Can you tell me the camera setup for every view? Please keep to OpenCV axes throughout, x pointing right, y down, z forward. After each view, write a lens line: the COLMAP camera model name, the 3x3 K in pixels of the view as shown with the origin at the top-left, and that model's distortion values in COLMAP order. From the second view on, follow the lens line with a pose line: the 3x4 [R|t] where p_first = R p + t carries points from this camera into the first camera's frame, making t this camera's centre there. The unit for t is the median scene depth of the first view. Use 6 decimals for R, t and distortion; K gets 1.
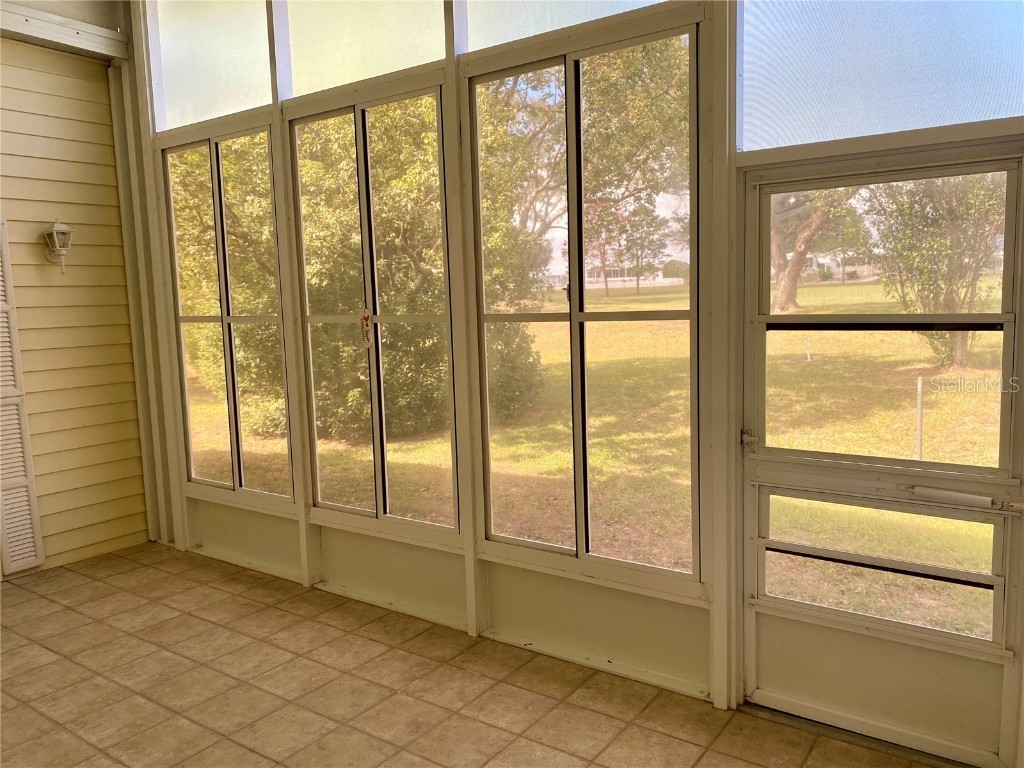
lens RADIAL K [[790.7, 0, 512.0], [0, 790.7, 384.0], [0, 0, 1]] dist [0.072355, -0.114536]
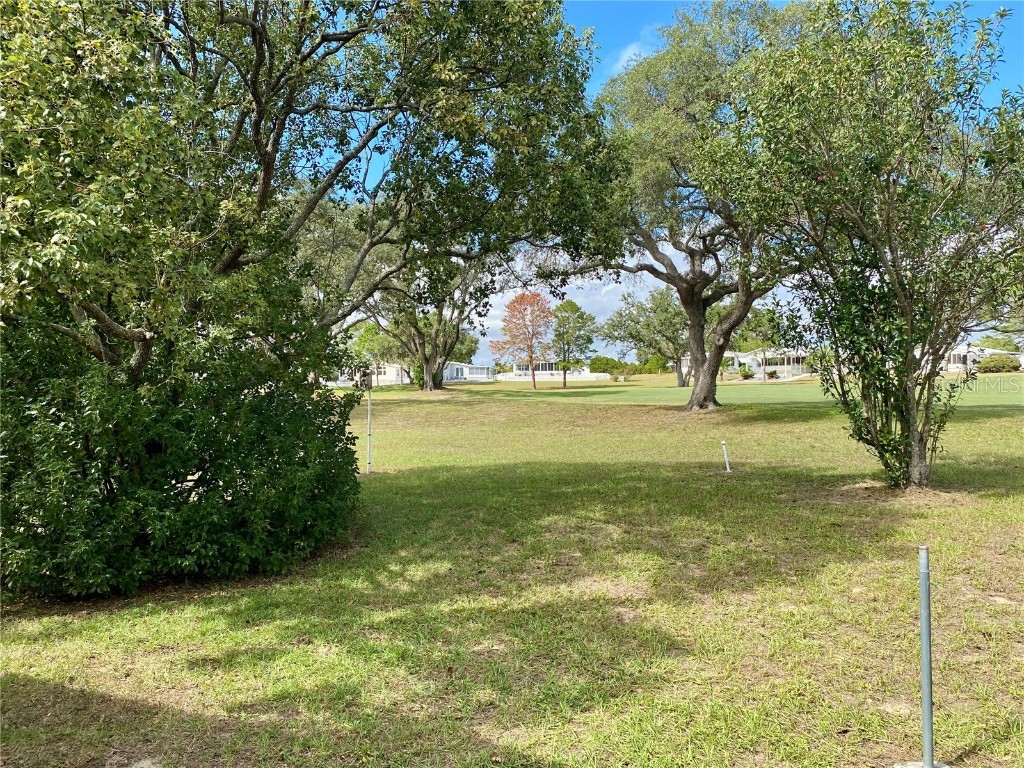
lens RADIAL K [[790.7, 0, 512.0], [0, 790.7, 384.0], [0, 0, 1]] dist [0.072355, -0.114536]
pose [[0.996252, 0.020259, 0.084087, 0.258011], [-0.010364, 0.993138, -0.116489, -0.066613], [-0.085870, 0.115181, 0.989626, 0.648653]]
